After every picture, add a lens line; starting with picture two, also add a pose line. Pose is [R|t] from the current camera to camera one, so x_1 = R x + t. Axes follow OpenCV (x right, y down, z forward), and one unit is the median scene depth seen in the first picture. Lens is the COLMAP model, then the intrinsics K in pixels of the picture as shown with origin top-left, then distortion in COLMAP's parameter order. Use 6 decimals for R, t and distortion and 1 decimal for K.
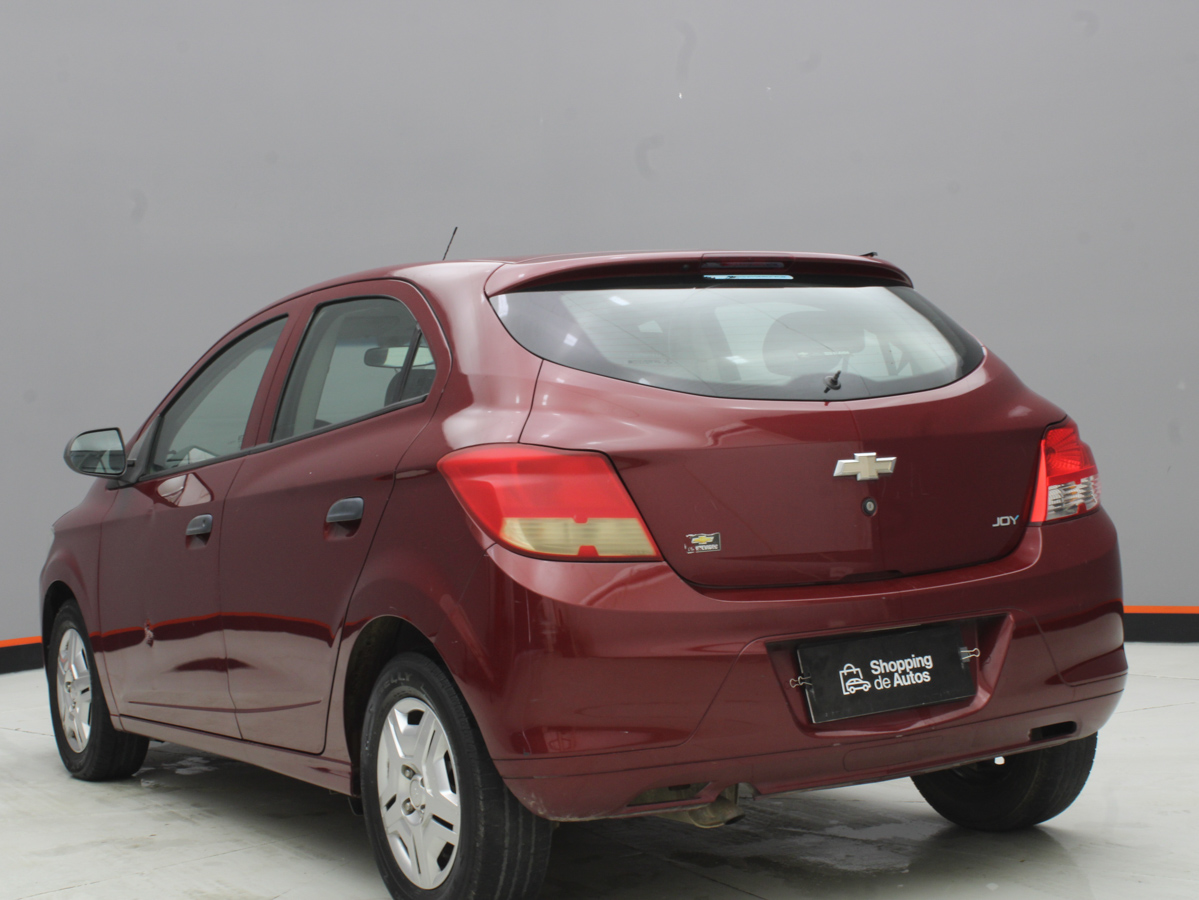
lens RADIAL K [[1960.7, 0, 599.5], [0, 1960.7, 450.0], [0, 0, 1]] dist [-0.052089, 0.039752]
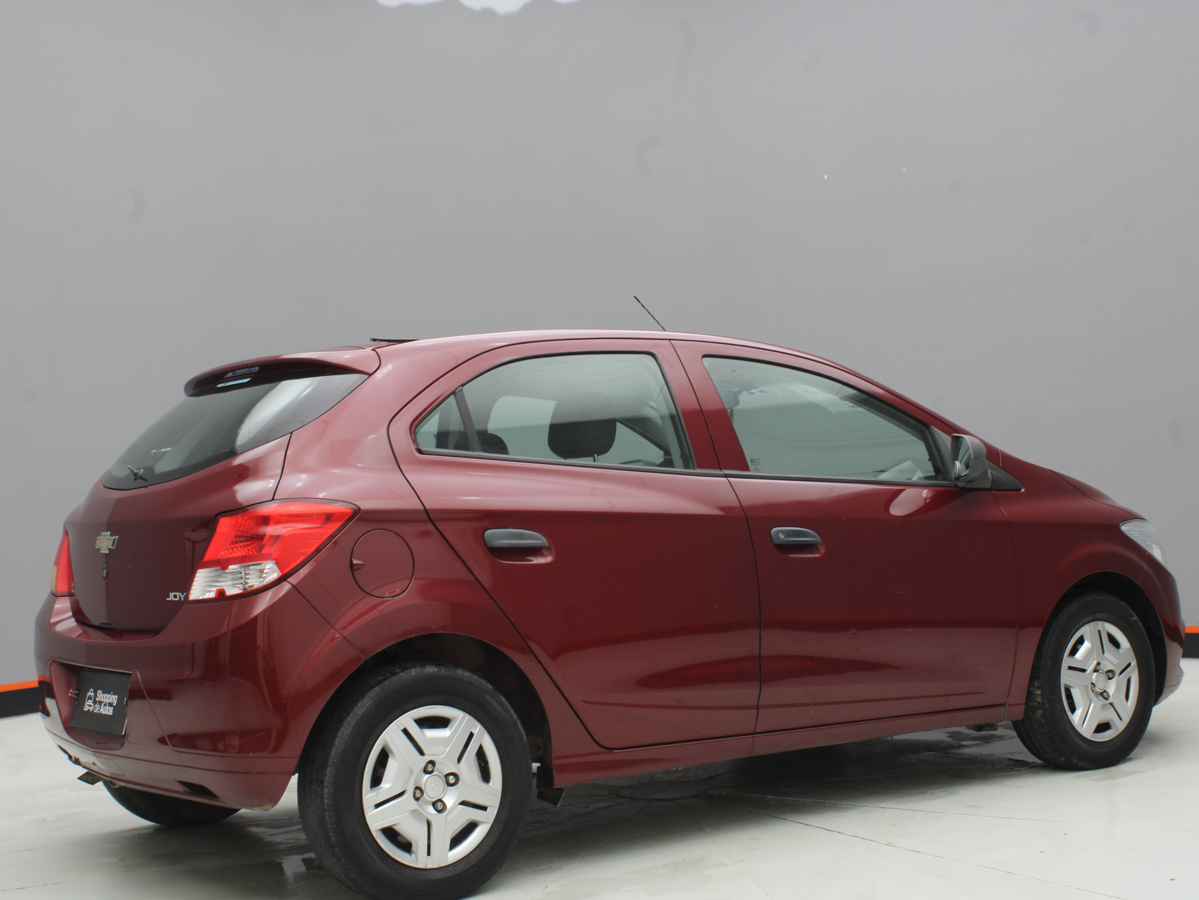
lens RADIAL K [[1780.9, 0, 599.5], [0, 1780.9, 450.0], [0, 0, 1]] dist [-0.062722, -0.068099]
pose [[0.083428, 0.024177, -0.996221, 1.338223], [0.039595, 0.998836, 0.027557, -0.072578], [0.995727, -0.041745, 0.082373, 1.233835]]
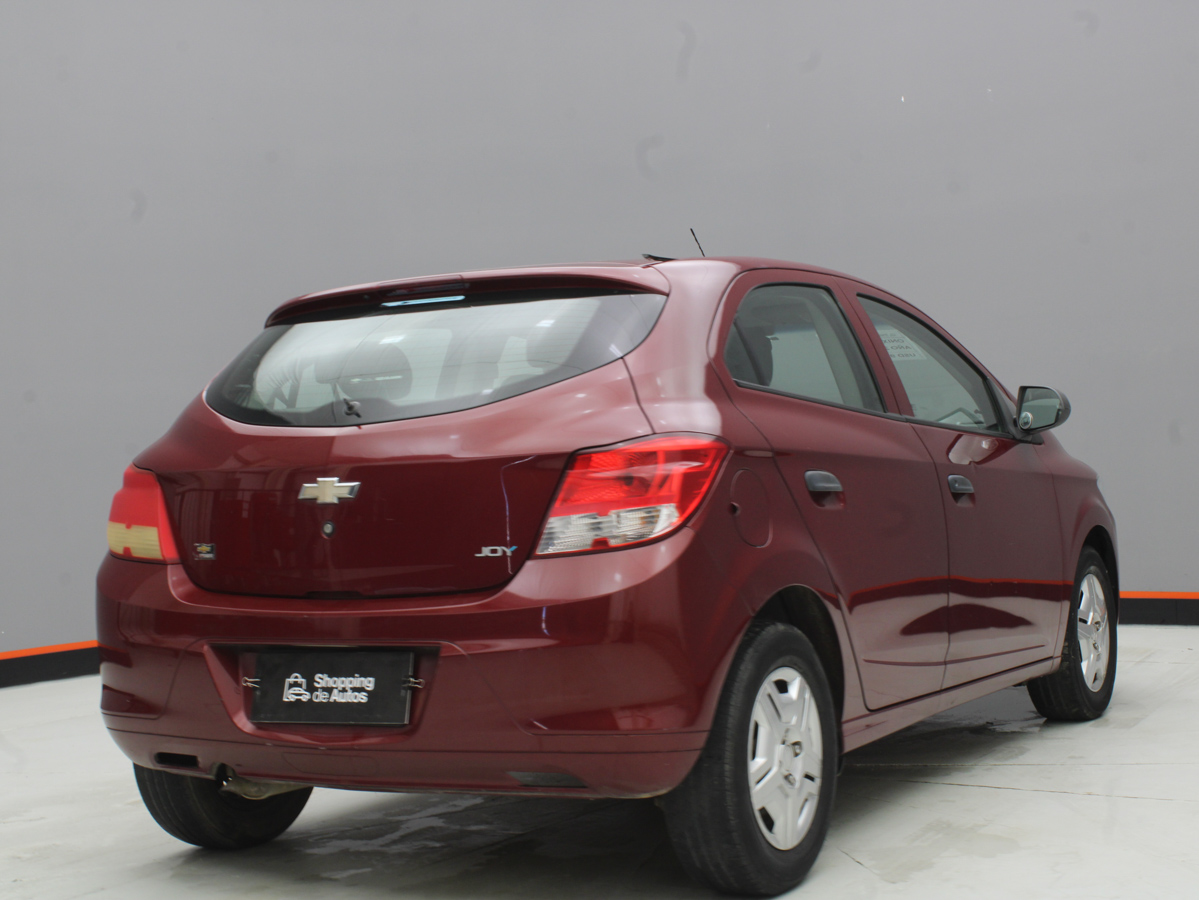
lens RADIAL K [[1907.2, 0, 599.5], [0, 1907.2, 450.0], [0, 0, 1]] dist [0.009941, 0.011795]
pose [[0.495117, 0.032217, -0.868229, 1.101015], [0.016450, 0.998786, 0.046442, -0.058901], [0.868671, -0.037276, 0.493986, 0.620213]]
